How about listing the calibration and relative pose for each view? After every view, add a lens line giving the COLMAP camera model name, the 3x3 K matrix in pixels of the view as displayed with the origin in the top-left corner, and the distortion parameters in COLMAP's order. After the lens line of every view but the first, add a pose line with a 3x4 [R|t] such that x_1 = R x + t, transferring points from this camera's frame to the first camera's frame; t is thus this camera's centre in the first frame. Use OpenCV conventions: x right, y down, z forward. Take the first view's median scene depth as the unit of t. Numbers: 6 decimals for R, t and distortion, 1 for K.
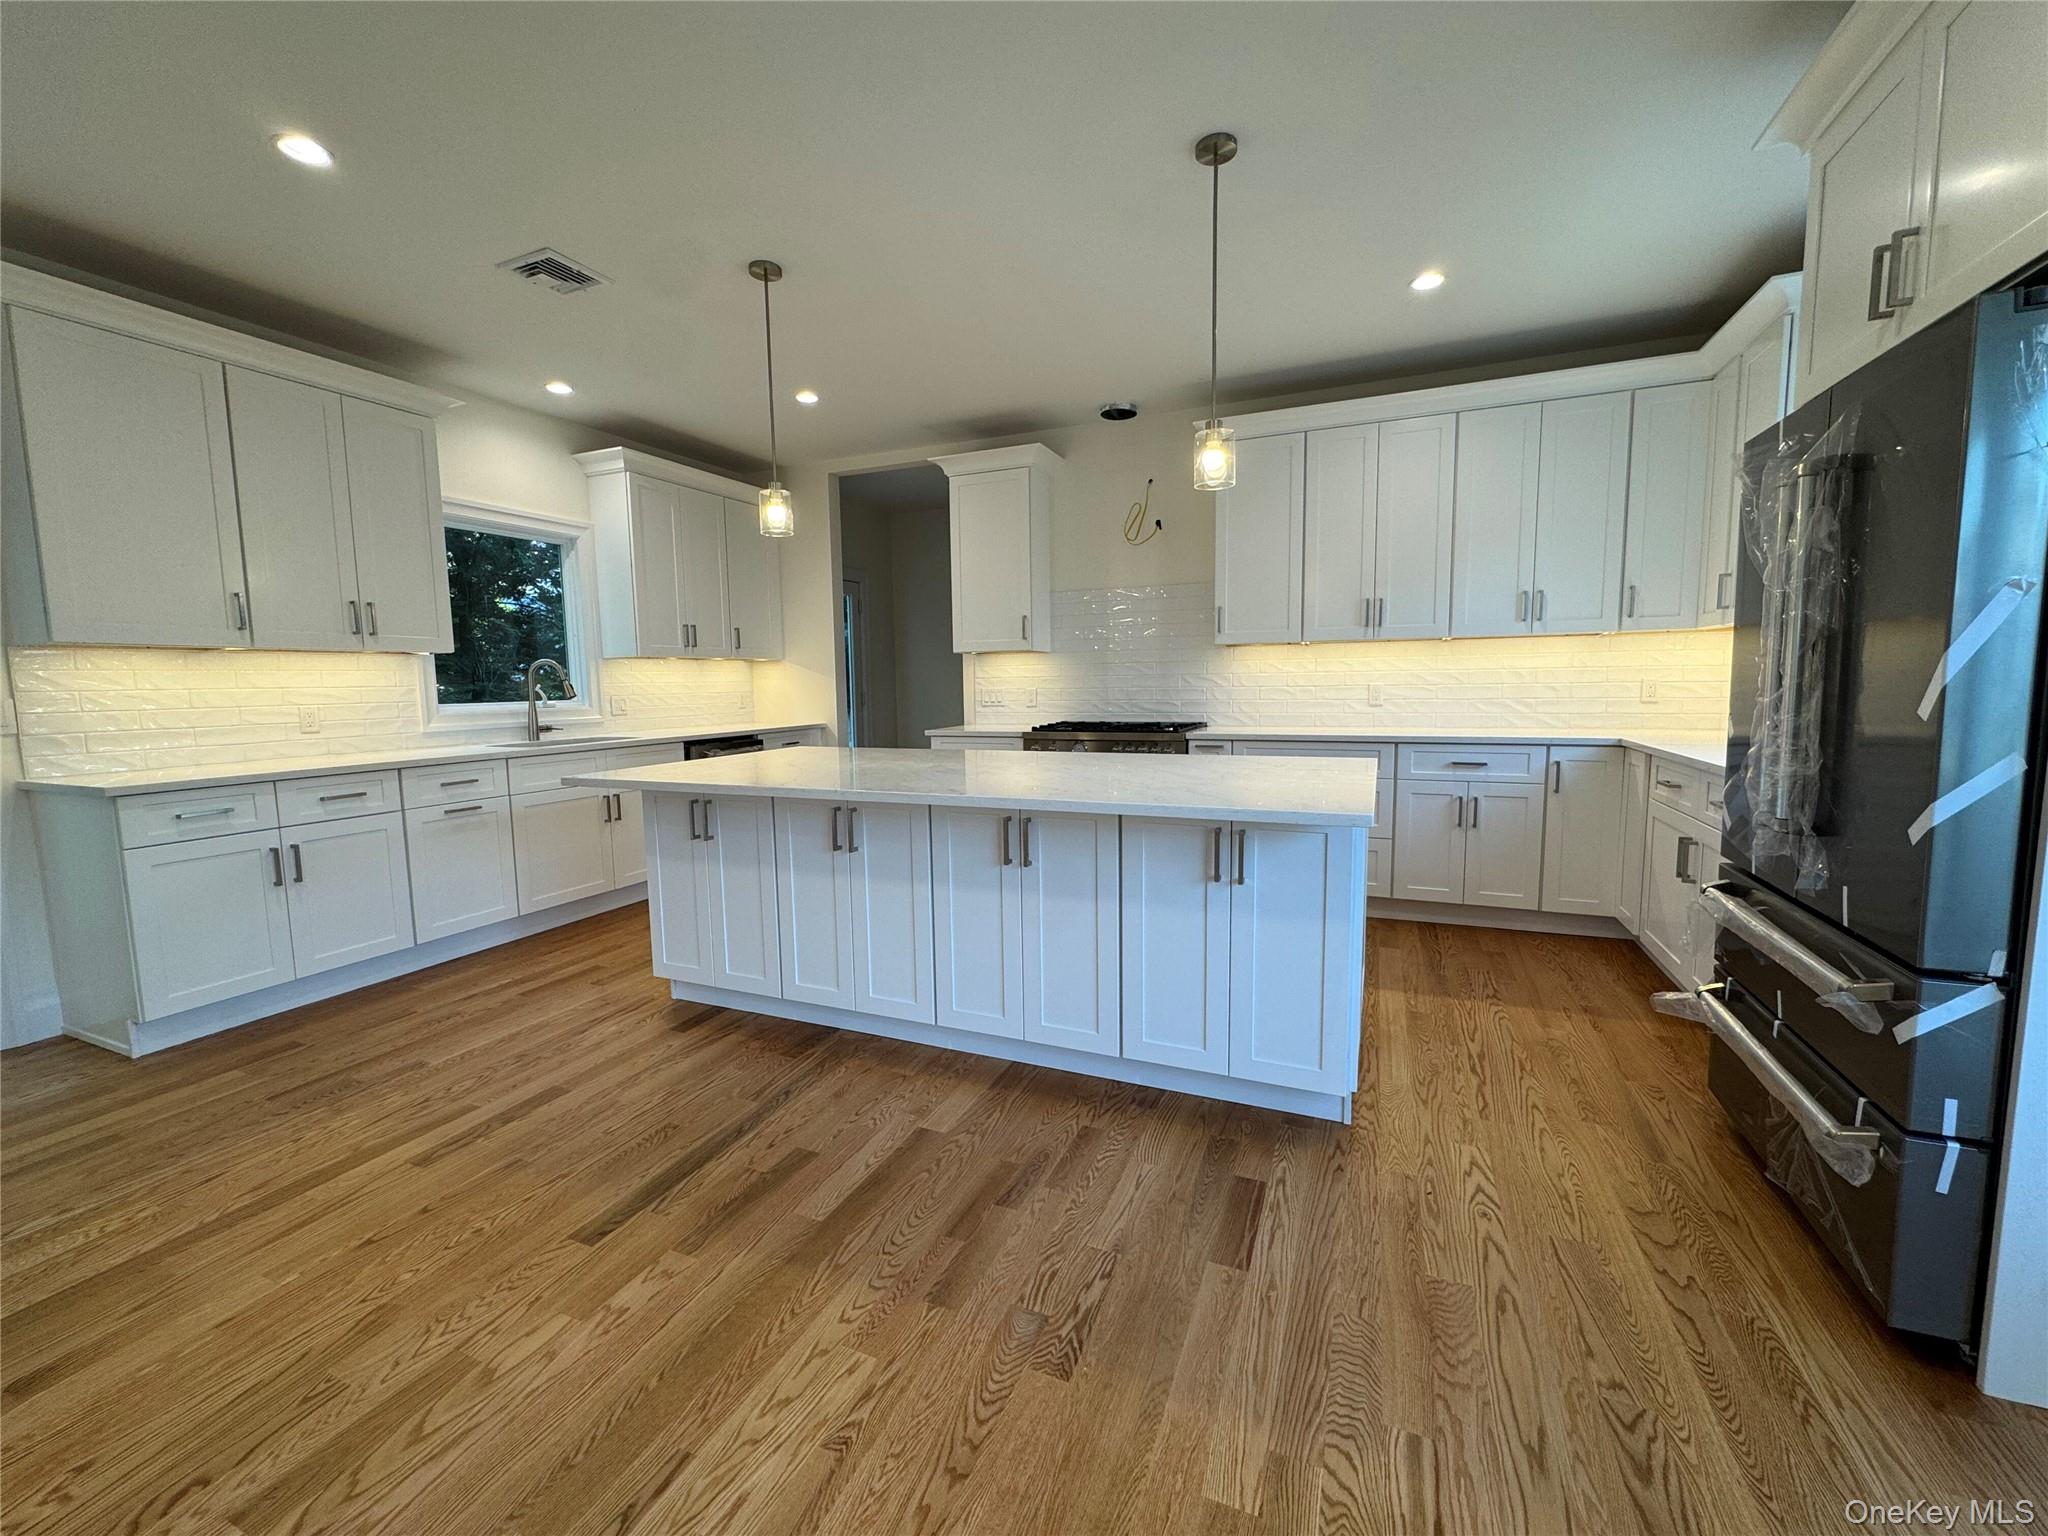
lens RADIAL K [[810.6, 0, 1026.1], [0, 810.6, 764.0], [0, 0, 1]] dist [-0.005469, 0.001048]
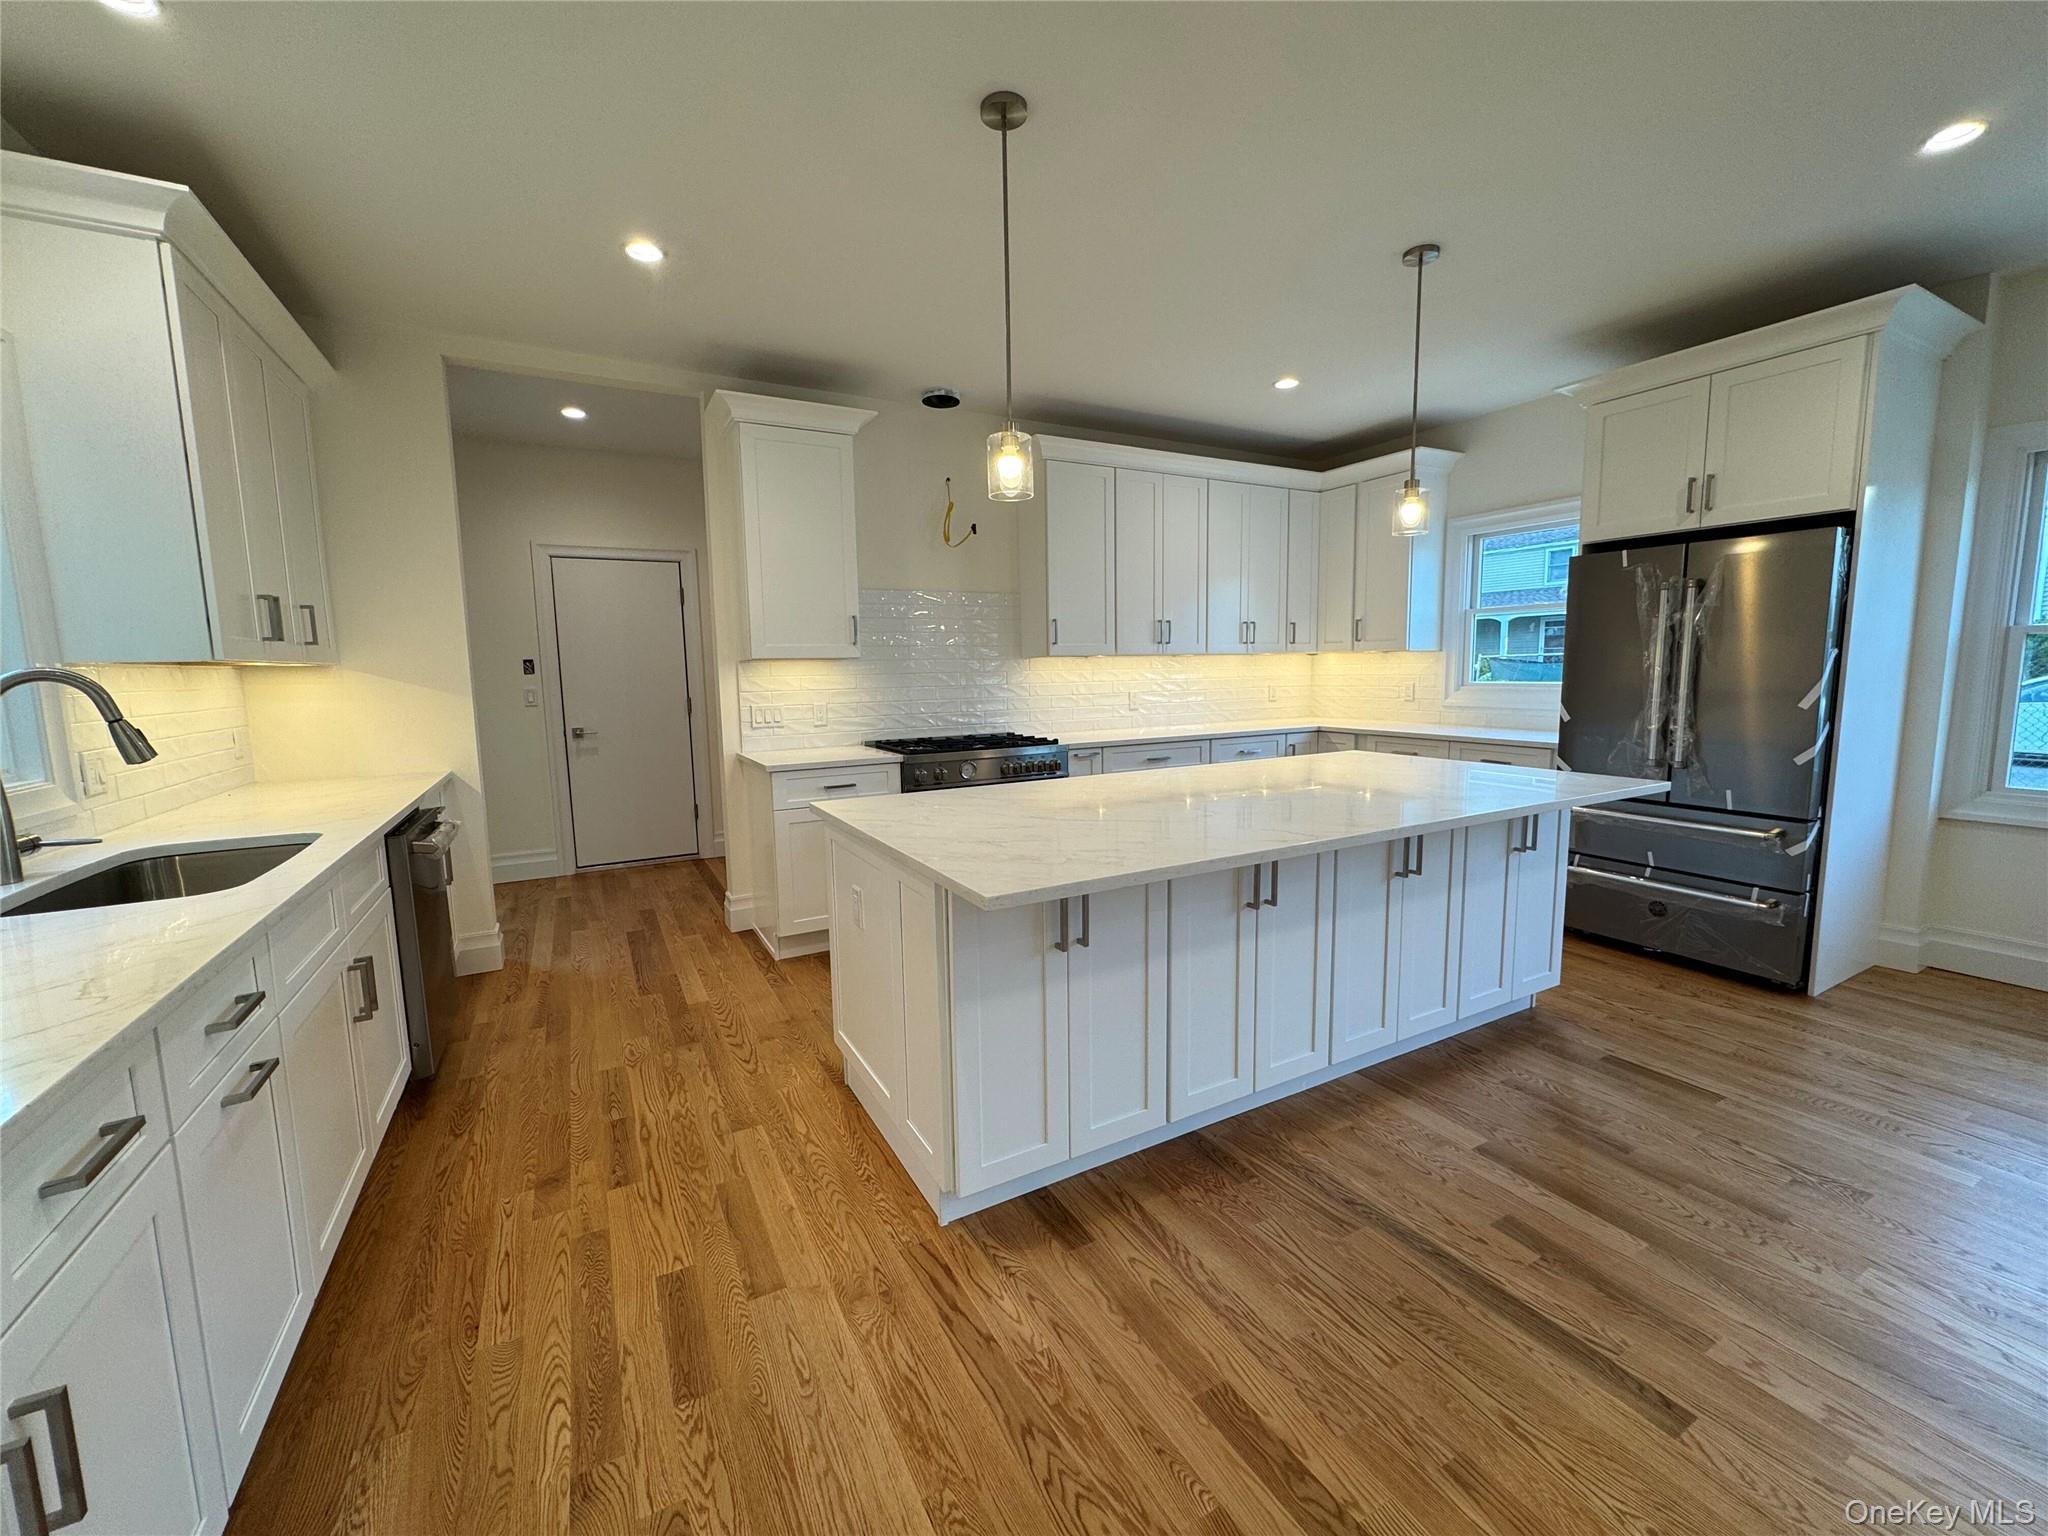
lens RADIAL K [[810.6, 0, 1017.1], [0, 810.6, 763.5], [0, 0, 1]] dist [-0.005469, 0.001048]
pose [[0.620250, -0.088054, 0.779446, -0.966061], [0.088817, 0.995173, 0.041747, -0.092850], [-0.779359, 0.043335, 0.625077, 0.630858]]
